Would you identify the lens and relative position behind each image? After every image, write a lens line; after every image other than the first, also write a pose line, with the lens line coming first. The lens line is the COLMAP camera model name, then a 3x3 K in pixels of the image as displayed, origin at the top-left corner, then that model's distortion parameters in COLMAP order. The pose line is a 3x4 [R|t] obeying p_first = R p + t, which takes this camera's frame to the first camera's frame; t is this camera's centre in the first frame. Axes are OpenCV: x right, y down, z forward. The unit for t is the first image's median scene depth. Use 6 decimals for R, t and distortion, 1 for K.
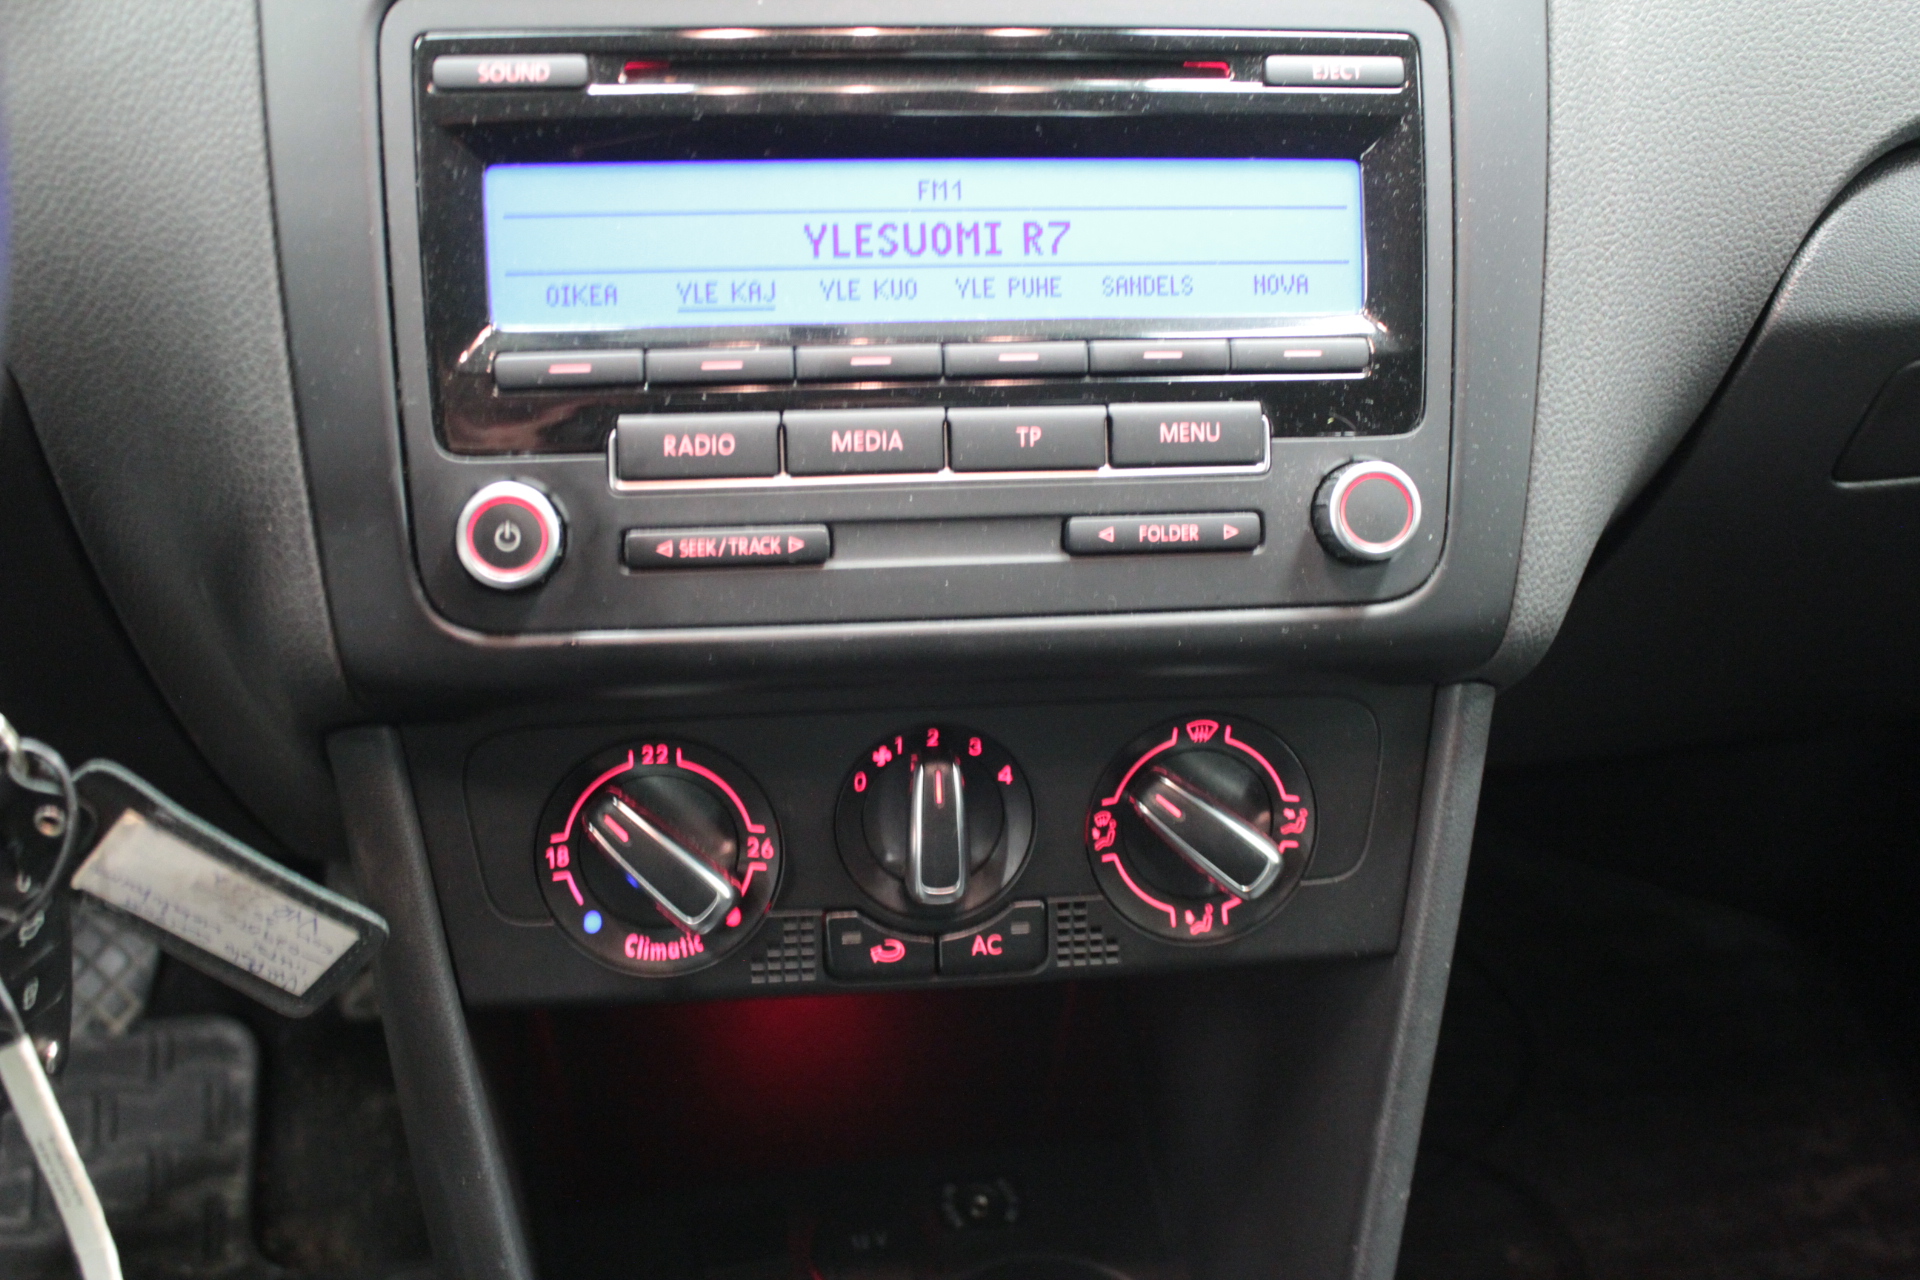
lens RADIAL K [[2087.4, 0, 960.0], [0, 2087.4, 640.0], [0, 0, 1]] dist [-0.114217, 0.035450]
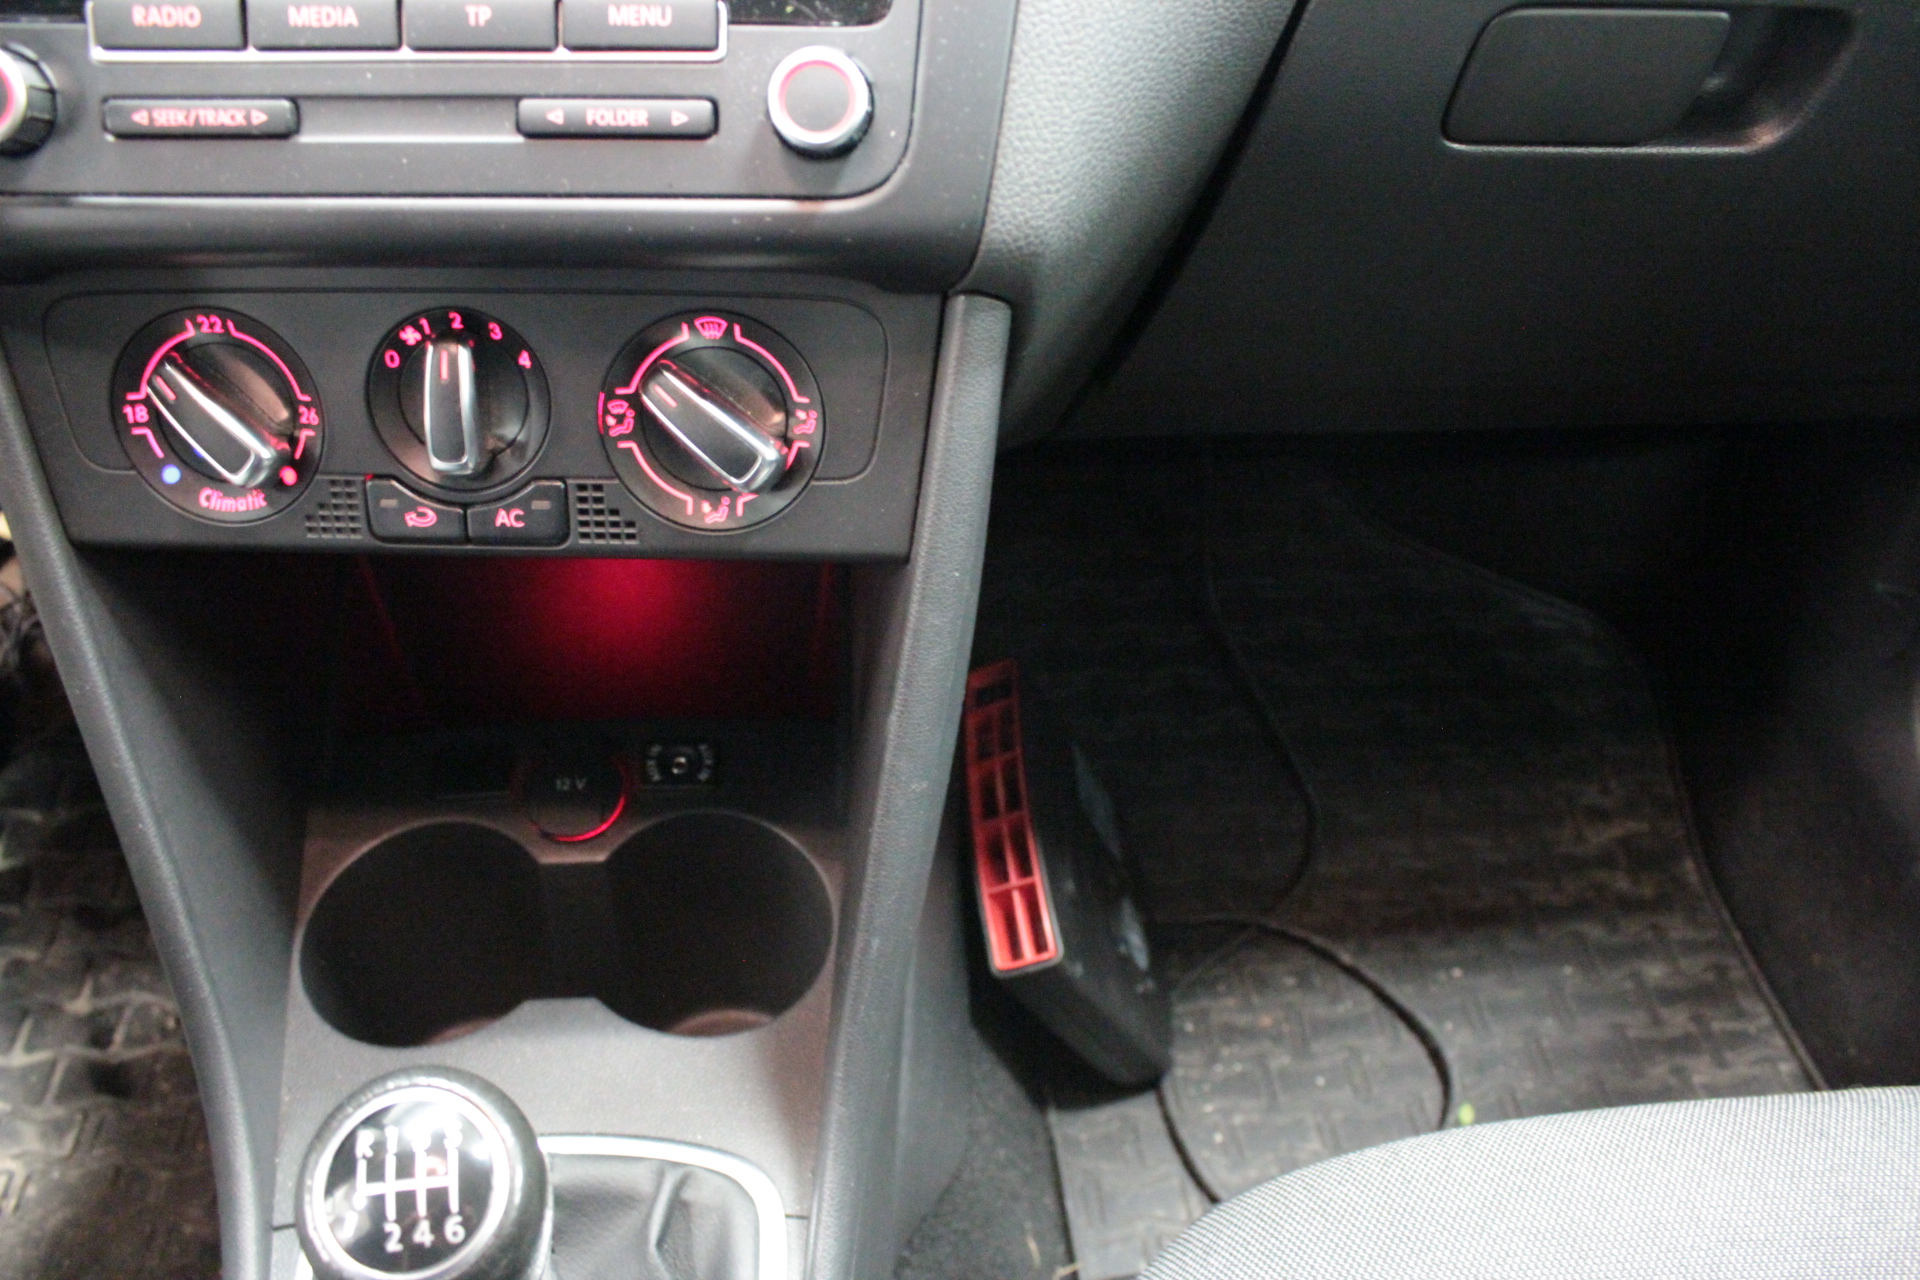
lens RADIAL K [[1570.3, 0, 960.0], [0, 1570.3, 640.0], [0, 0, 1]] dist [-0.177200, 0.147412]
pose [[0.989978, 0.082526, -0.114600, 0.355226], [-0.061097, 0.981896, 0.179298, 0.052136], [0.127322, -0.170499, 0.977097, 0.242107]]
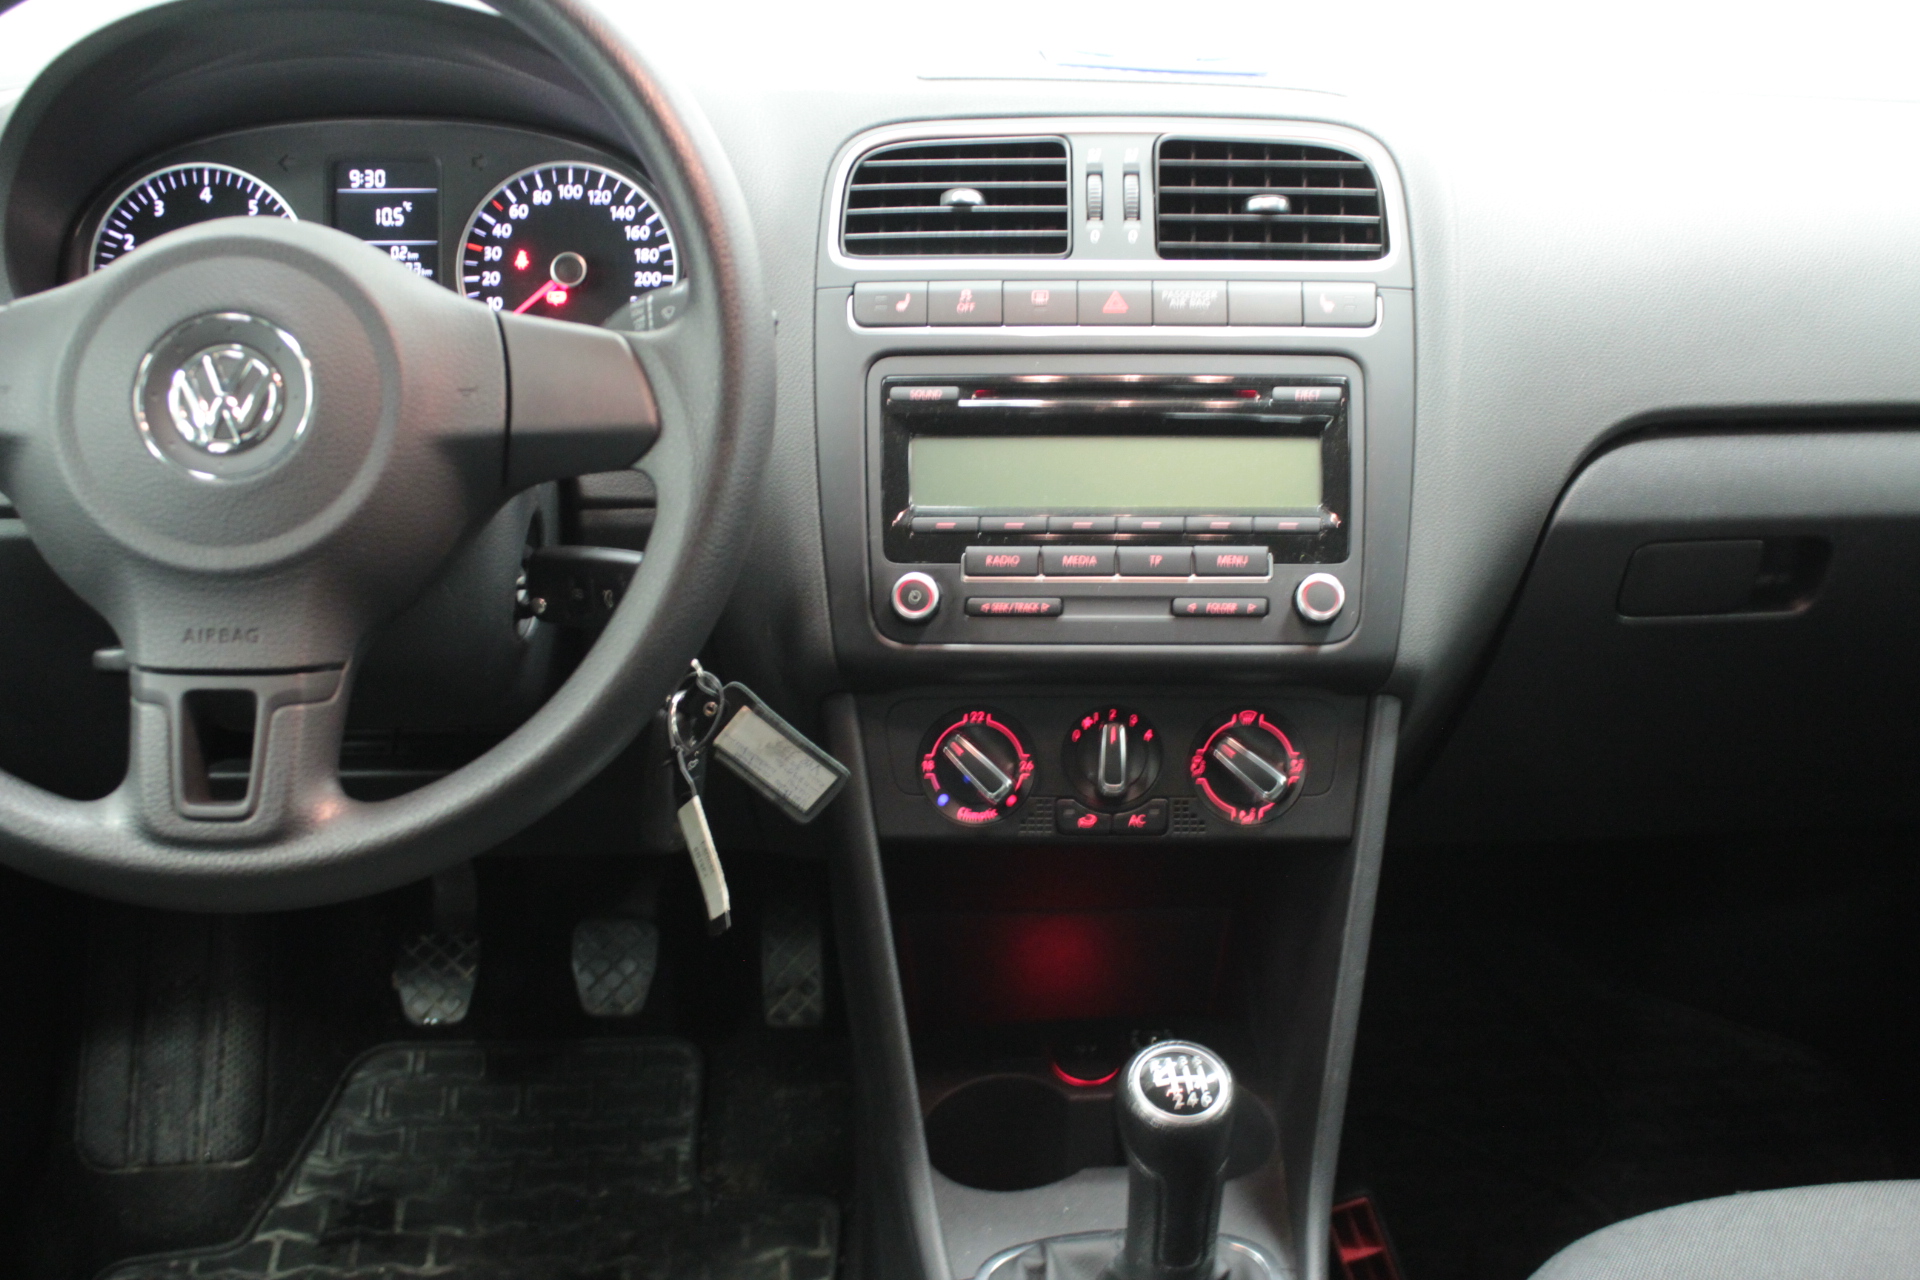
lens RADIAL K [[2044.3, 0, 960.0], [0, 2044.3, 640.0], [0, 0, 1]] dist [-0.127190, 0.232749]
pose [[0.986410, 0.013415, -0.163751, 0.170072], [-0.043151, 0.982827, -0.179414, 0.348490], [0.158532, 0.184041, 0.970050, -0.997288]]
